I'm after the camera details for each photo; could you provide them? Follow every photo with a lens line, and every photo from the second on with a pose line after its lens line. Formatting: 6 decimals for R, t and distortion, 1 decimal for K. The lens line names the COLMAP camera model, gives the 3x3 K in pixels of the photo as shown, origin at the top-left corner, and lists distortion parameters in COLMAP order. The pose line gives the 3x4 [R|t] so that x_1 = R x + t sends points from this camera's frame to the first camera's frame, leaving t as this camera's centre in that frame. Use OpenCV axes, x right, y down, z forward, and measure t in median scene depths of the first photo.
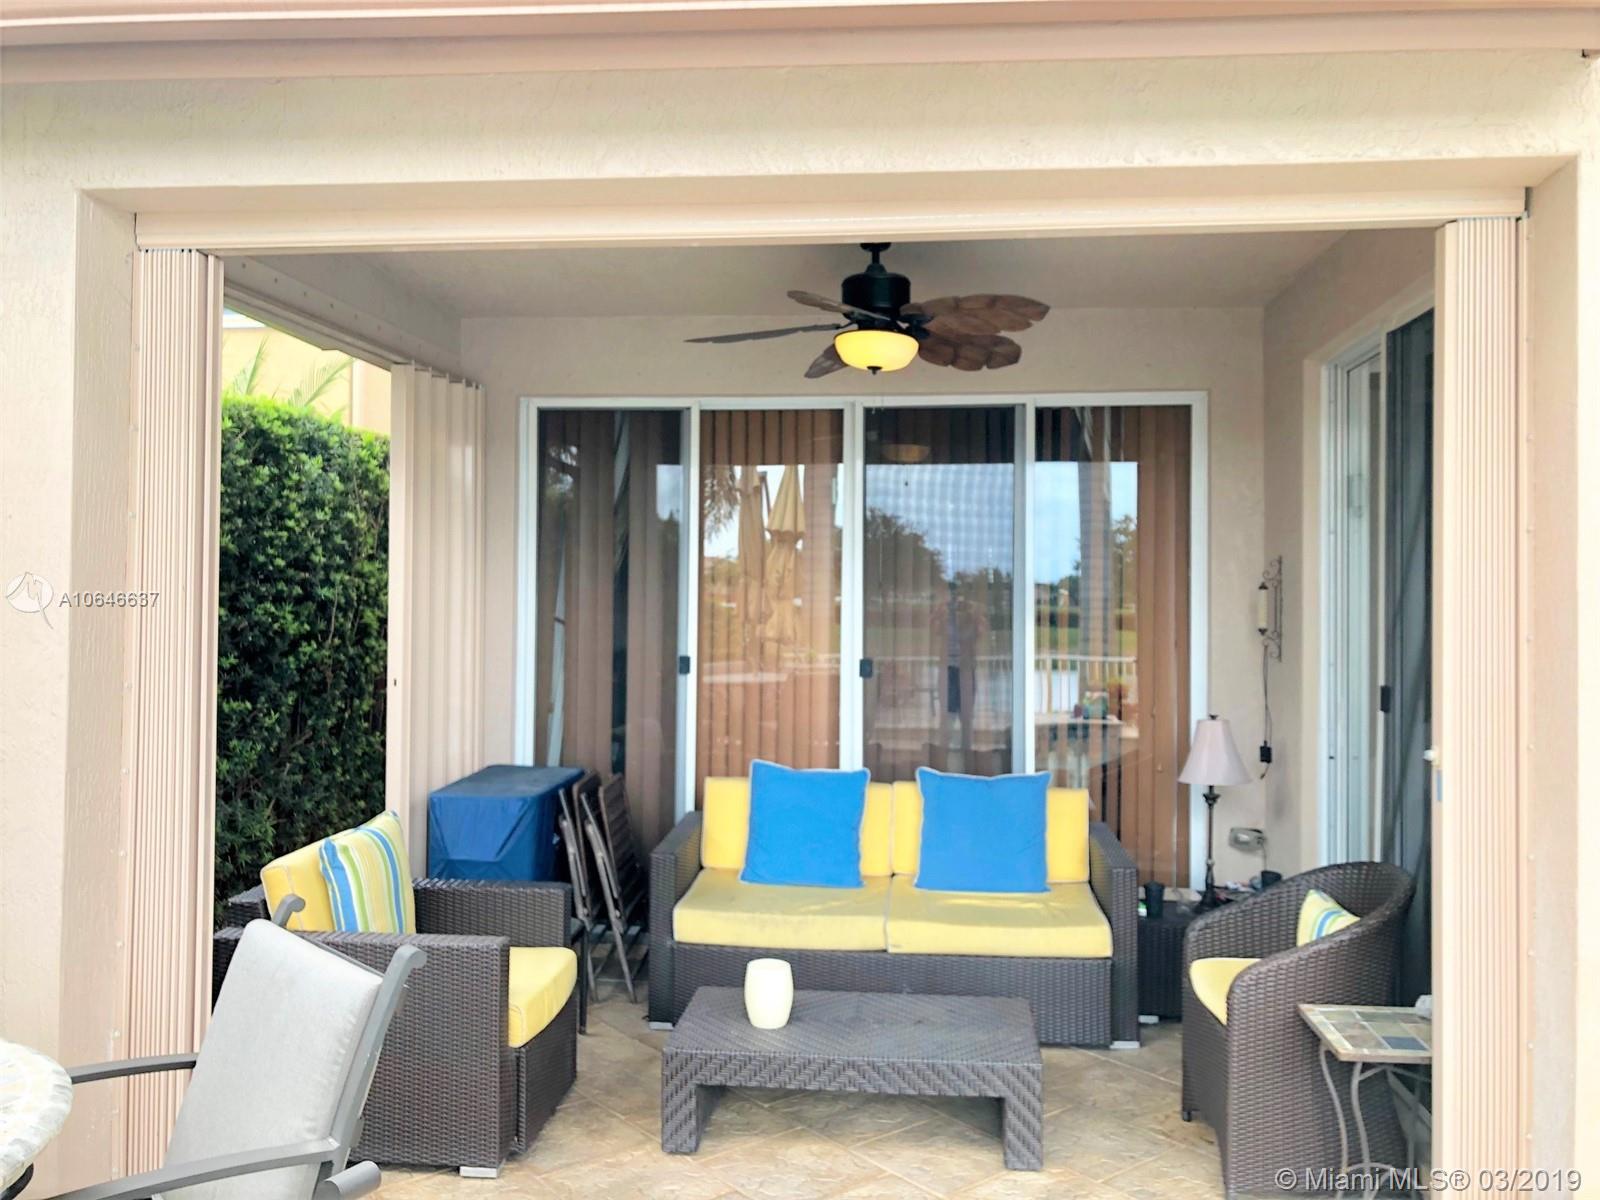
lens RADIAL K [[1320.2, 0, 806.3], [0, 1320.2, 587.0], [0, 0, 1]] dist [0.038193, -0.056276]
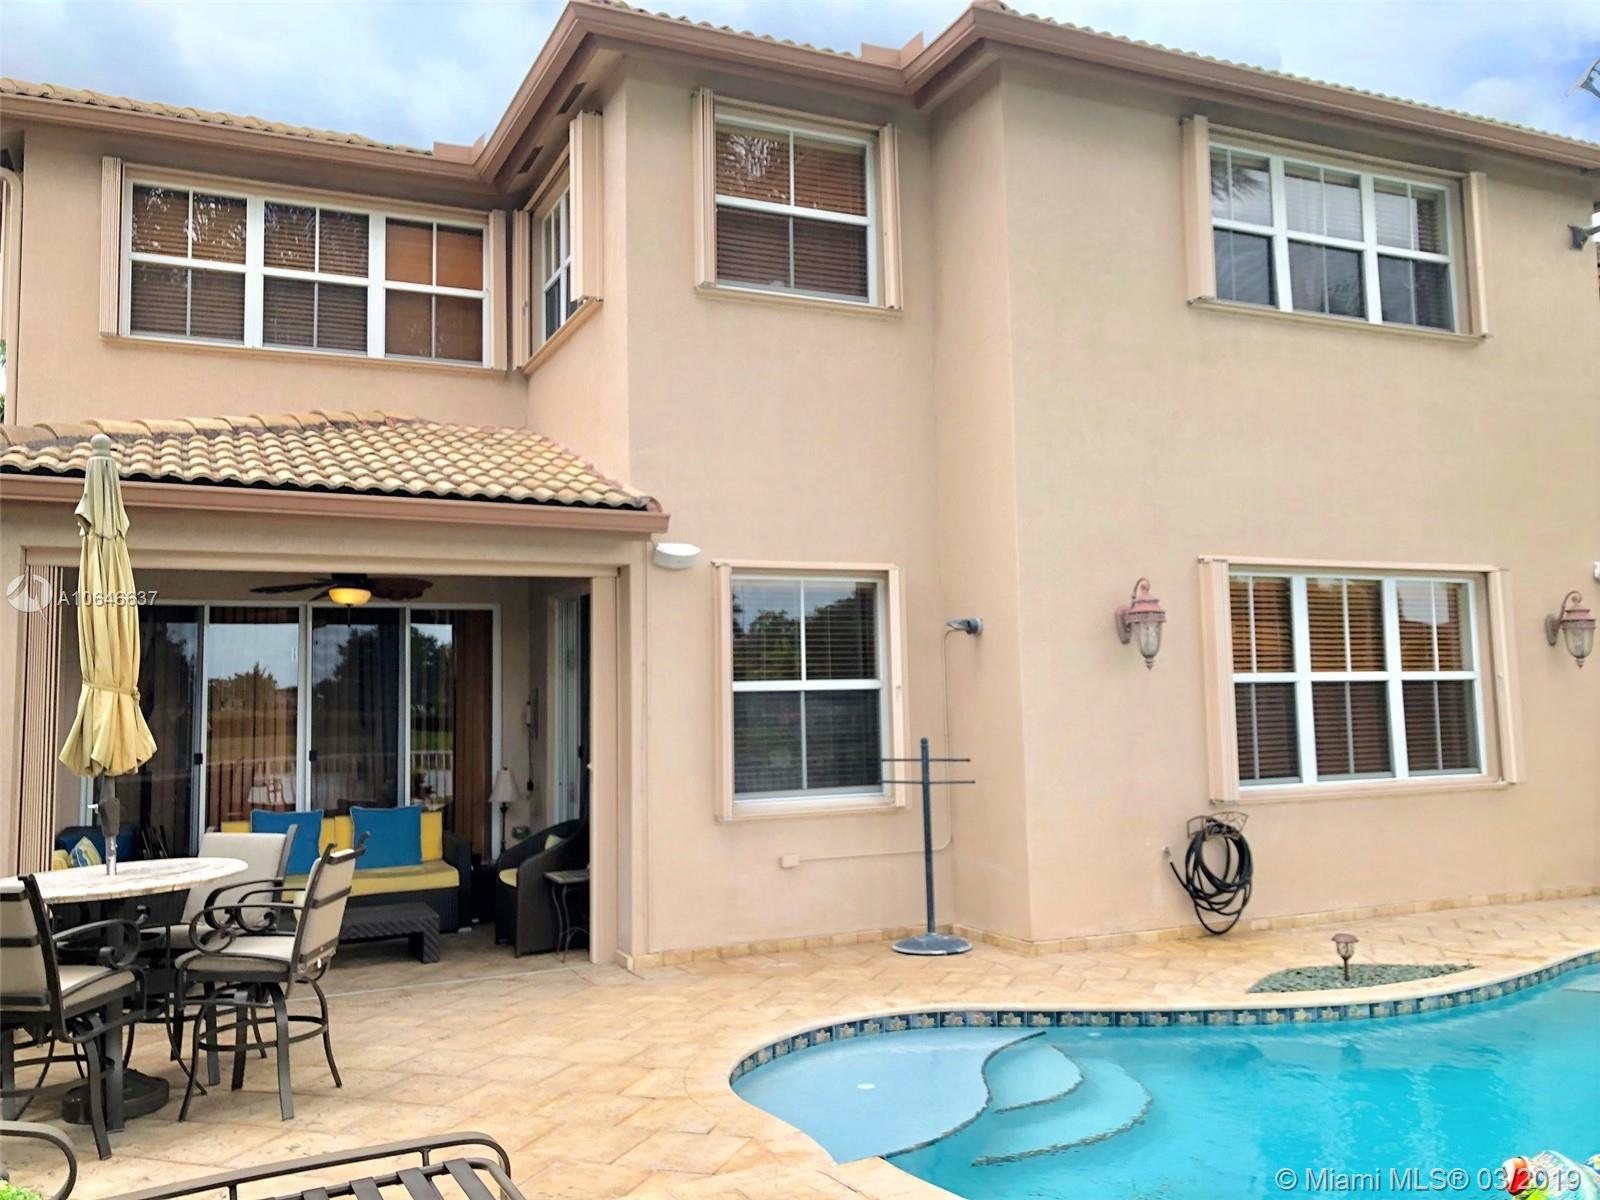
lens RADIAL K [[1320.2, 0, 804.5], [0, 1320.2, 593.1], [0, 0, 1]] dist [0.038193, -0.056276]
pose [[0.855278, 0.022507, 0.517681, -0.361818], [0.016604, 0.997353, -0.070792, -0.019641], [-0.517904, 0.069142, 0.852640, -1.000415]]
